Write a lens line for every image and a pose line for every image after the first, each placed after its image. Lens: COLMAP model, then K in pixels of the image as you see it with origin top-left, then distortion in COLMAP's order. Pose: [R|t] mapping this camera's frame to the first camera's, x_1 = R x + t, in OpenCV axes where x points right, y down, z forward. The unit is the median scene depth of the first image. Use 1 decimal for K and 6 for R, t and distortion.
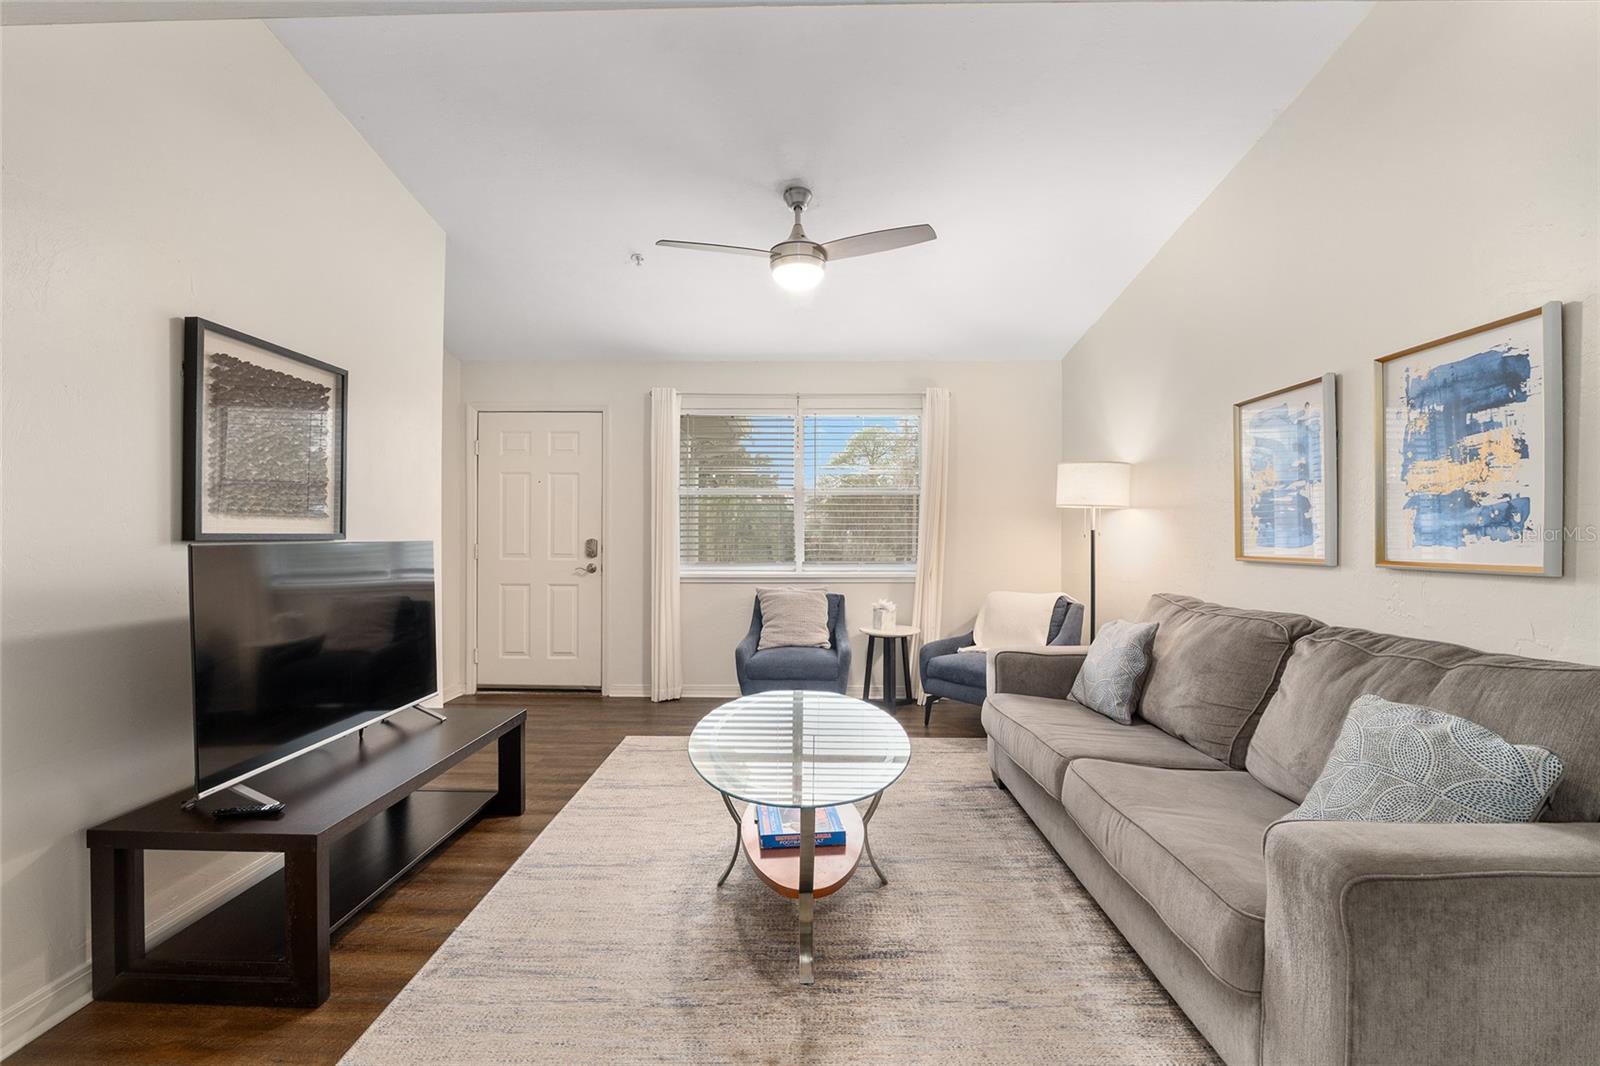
lens RADIAL K [[673.7, 0, 799.7], [0, 673.7, 543.2], [0, 0, 1]] dist [-0.011053, 0.001153]
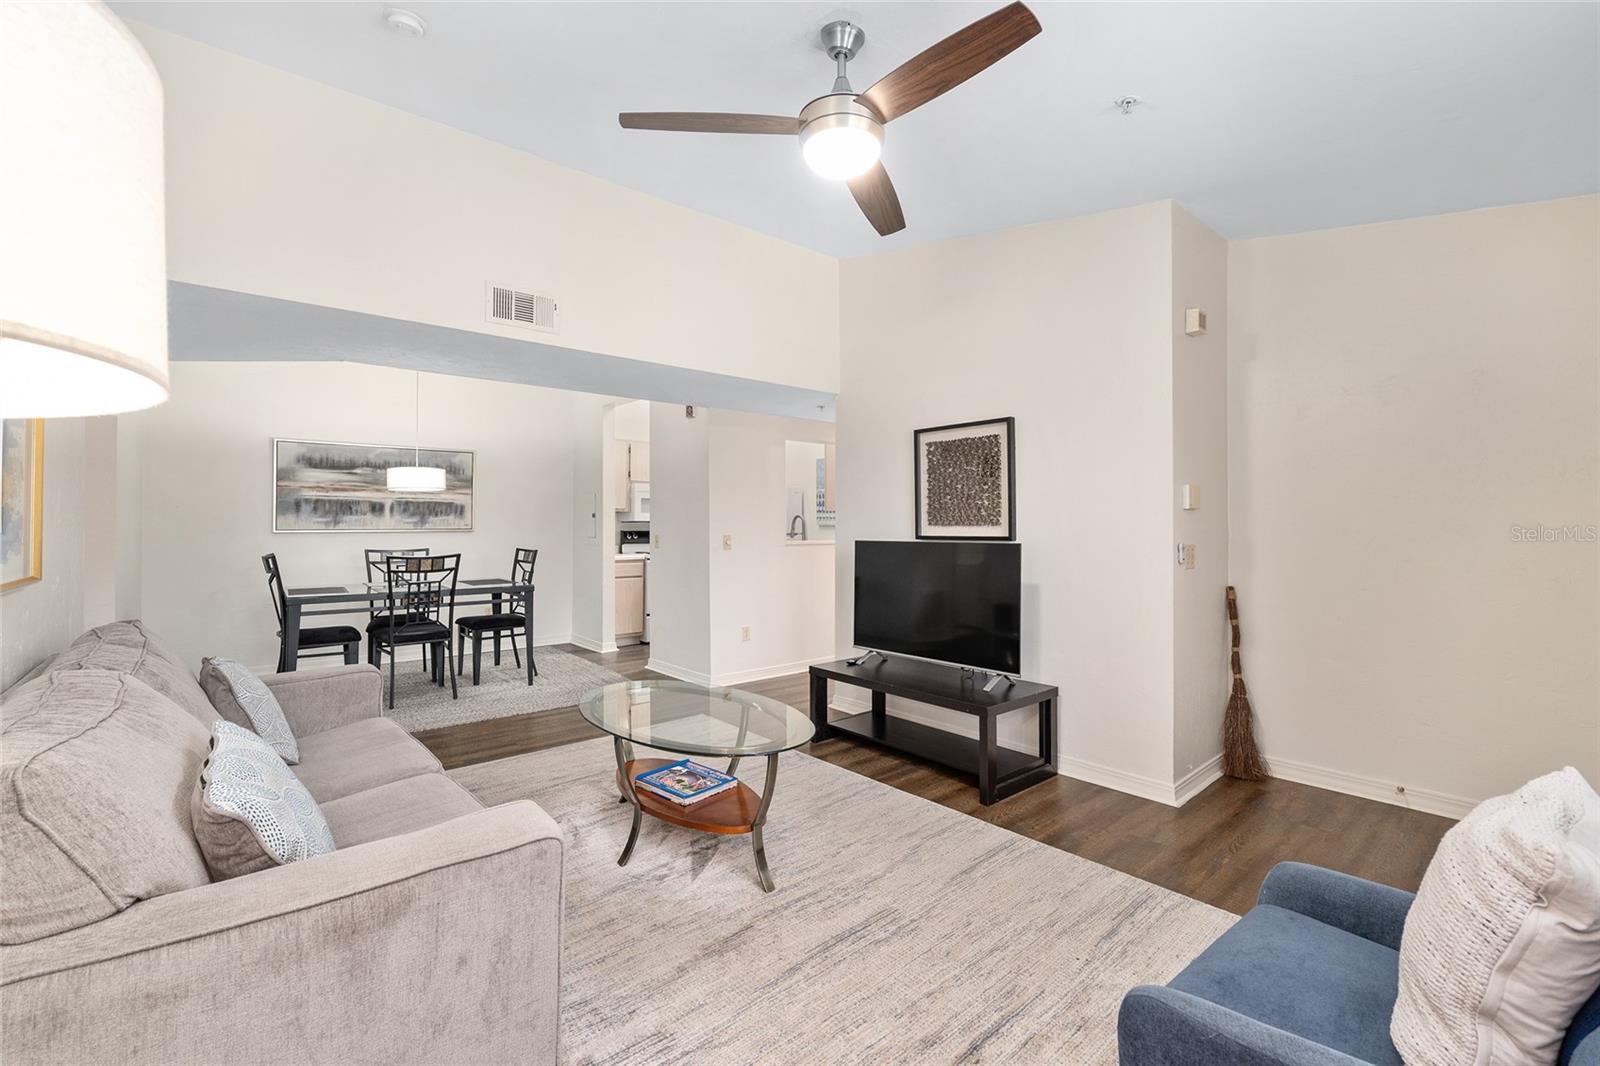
lens RADIAL K [[673.7, 0, 803.7], [0, 673.7, 545.1], [0, 0, 1]] dist [-0.011053, 0.001153]
pose [[-0.745682, 0.020063, -0.666000, 0.465183], [-0.006146, 0.999297, 0.036985, -0.038261], [0.666274, 0.031673, -0.745034, 1.477143]]
